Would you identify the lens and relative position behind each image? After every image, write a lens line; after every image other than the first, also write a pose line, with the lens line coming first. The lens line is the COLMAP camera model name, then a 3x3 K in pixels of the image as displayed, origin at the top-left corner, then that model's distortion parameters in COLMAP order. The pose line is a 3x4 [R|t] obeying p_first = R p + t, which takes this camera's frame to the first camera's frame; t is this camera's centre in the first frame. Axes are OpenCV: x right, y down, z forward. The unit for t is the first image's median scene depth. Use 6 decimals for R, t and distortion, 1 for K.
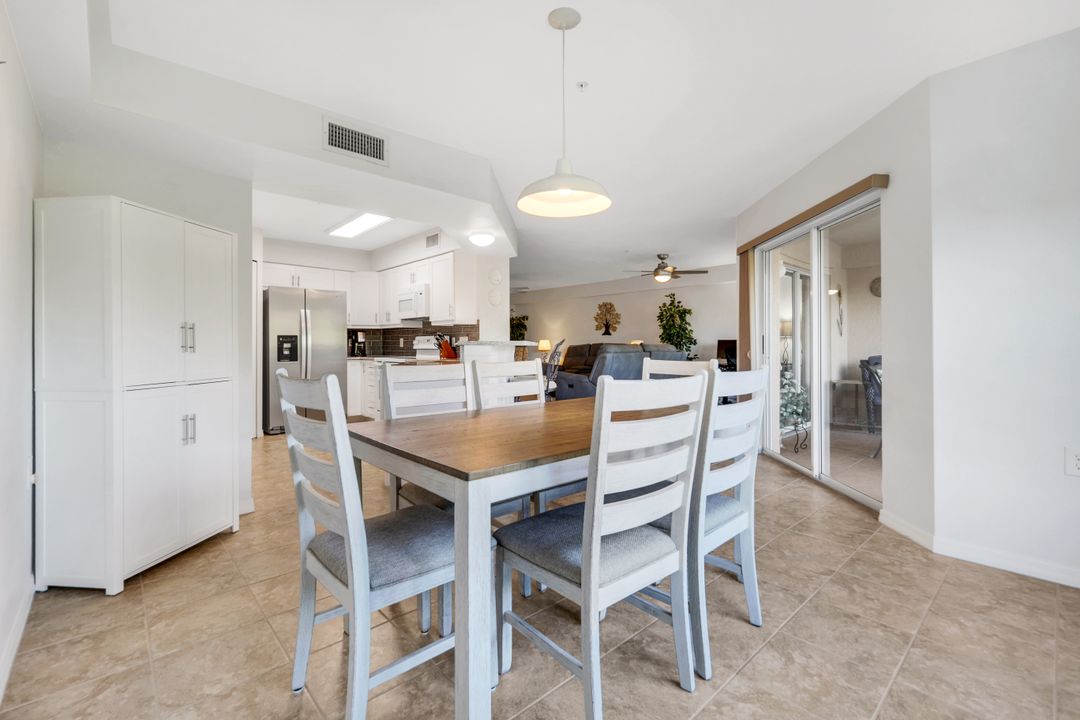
lens RADIAL K [[474.9, 0, 530.1], [0, 474.9, 343.1], [0, 0, 1]] dist [-0.001404, 0.002812]
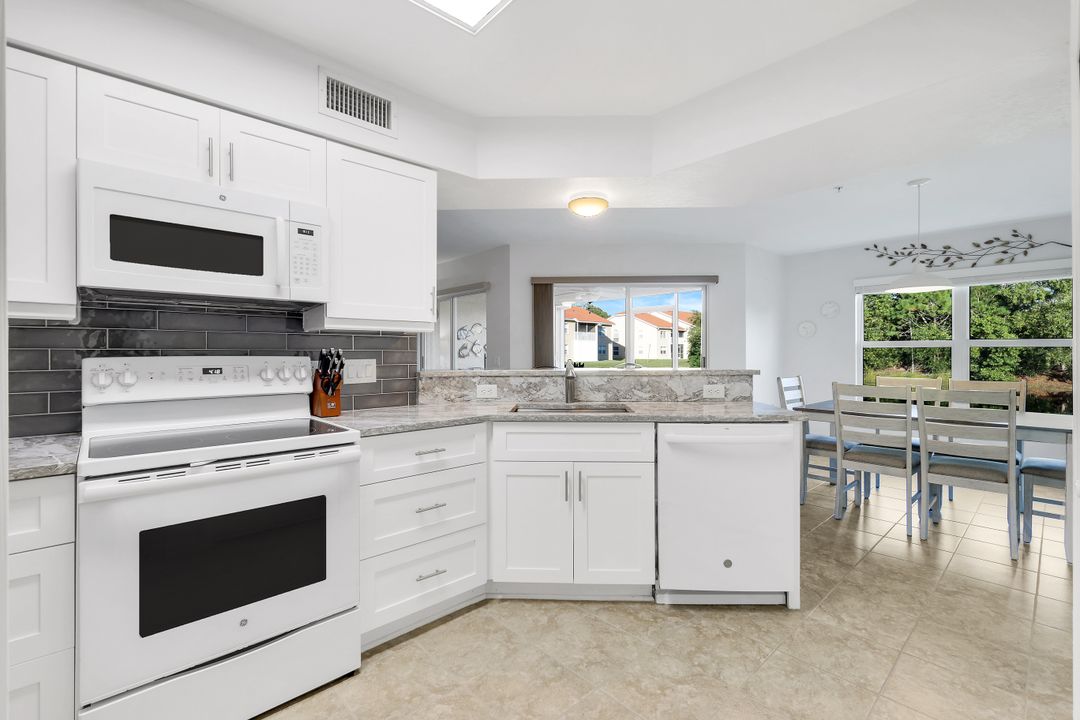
lens RADIAL K [[474.9, 0, 545.1], [0, 474.9, 354.8], [0, 0, 1]] dist [-0.001404, 0.002812]
pose [[-0.020551, 0.000045, 0.999789, -0.542685], [-0.001184, 0.999999, -0.000069, -0.015503], [-0.999788, -0.001186, -0.020551, 0.785655]]
